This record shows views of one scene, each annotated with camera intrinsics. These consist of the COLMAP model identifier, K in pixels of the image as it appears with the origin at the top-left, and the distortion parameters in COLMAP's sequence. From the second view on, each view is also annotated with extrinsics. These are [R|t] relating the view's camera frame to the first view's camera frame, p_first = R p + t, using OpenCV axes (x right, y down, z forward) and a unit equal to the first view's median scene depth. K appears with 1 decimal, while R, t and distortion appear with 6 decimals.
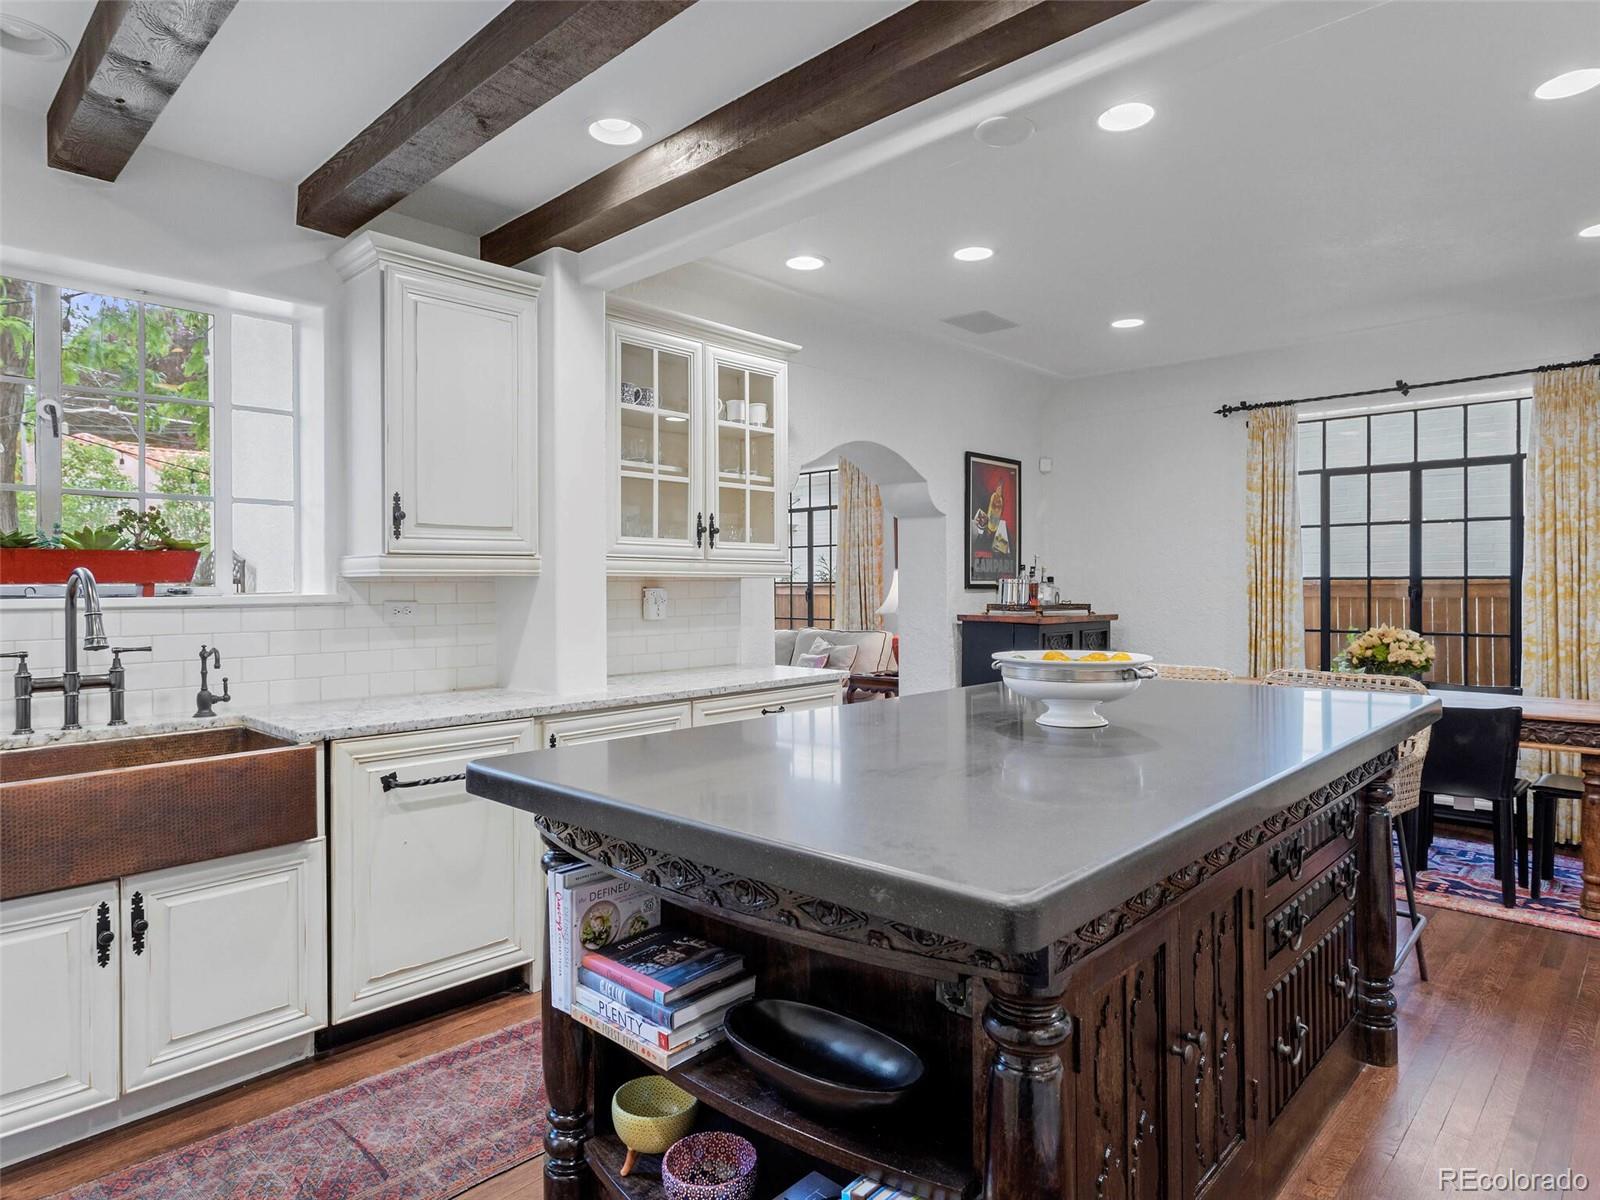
lens RADIAL K [[933.2, 0, 803.5], [0, 933.2, 598.5], [0, 0, 1]] dist [-0.029181, 0.000026]
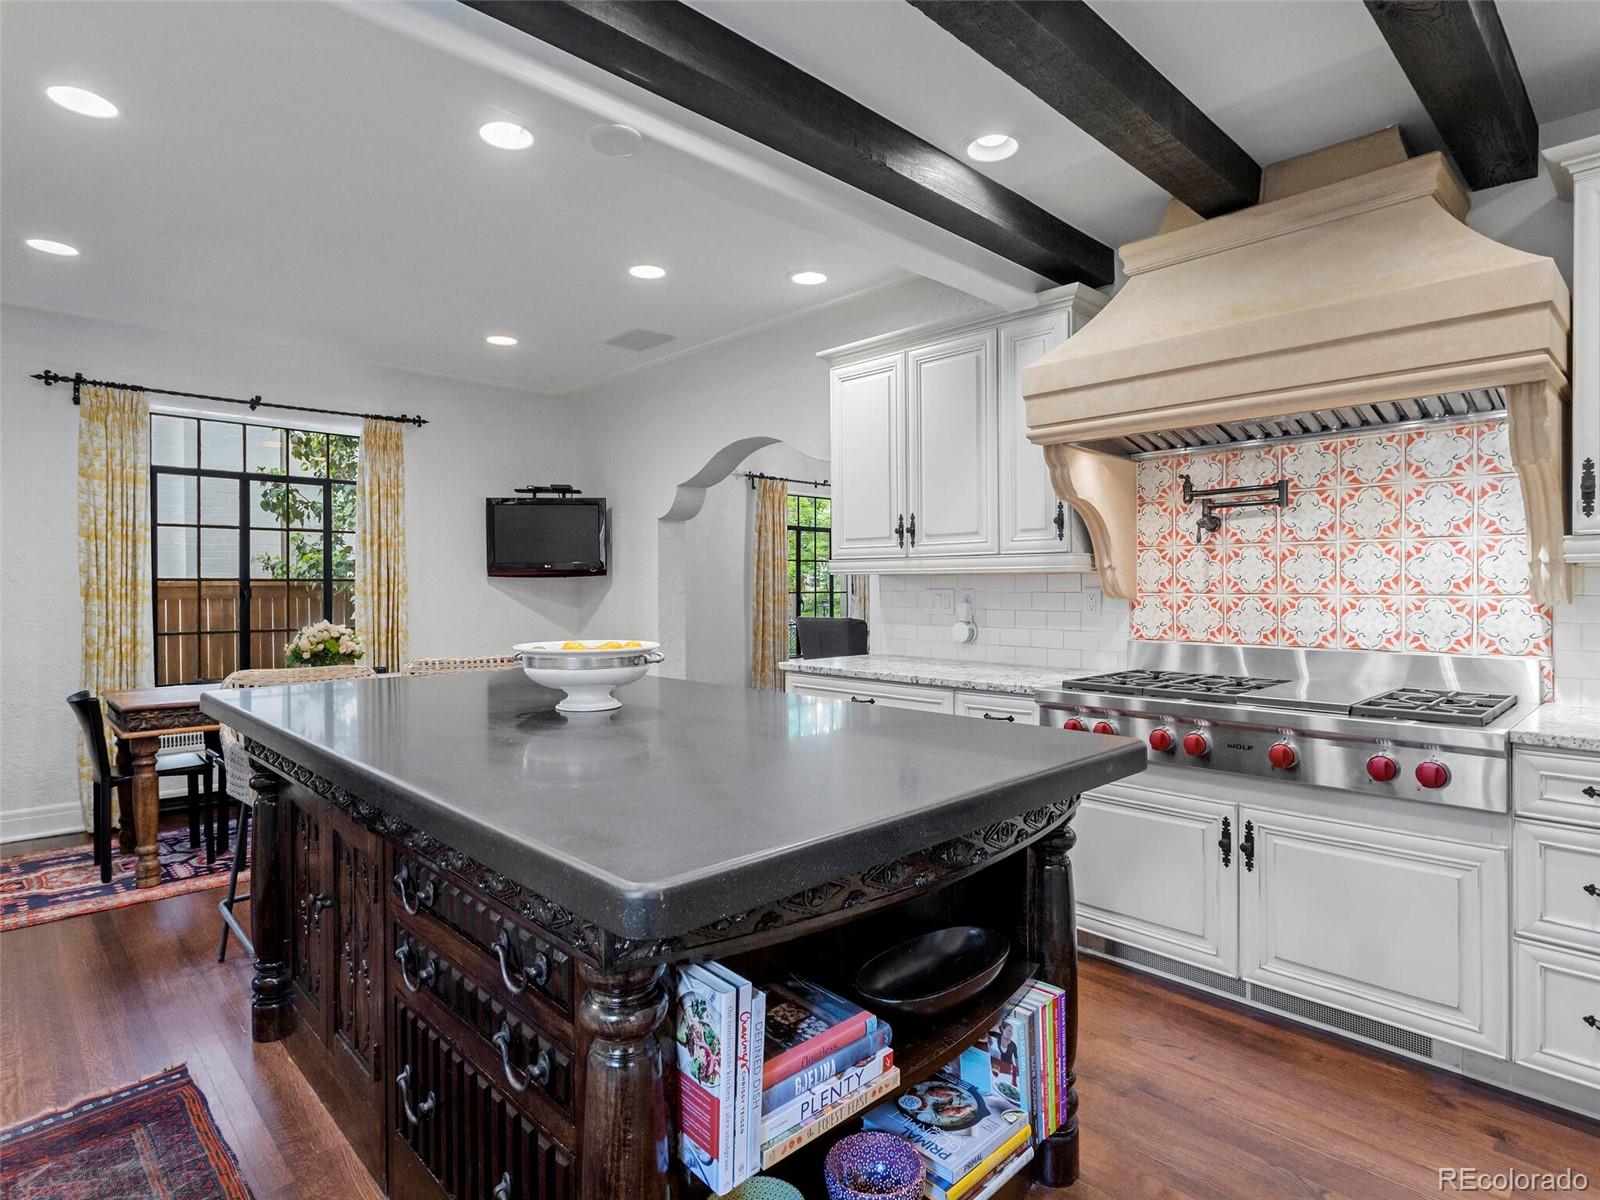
lens RADIAL K [[859.8, 0, 797.7], [0, 859.8, 588.0], [0, 0, 1]] dist [-0.002687, -0.000409]
pose [[0.038907, 0.001237, 0.999242, -0.357001], [0.012840, 0.999916, -0.001737, -0.003174], [-0.999160, 0.012897, 0.038888, 0.361186]]
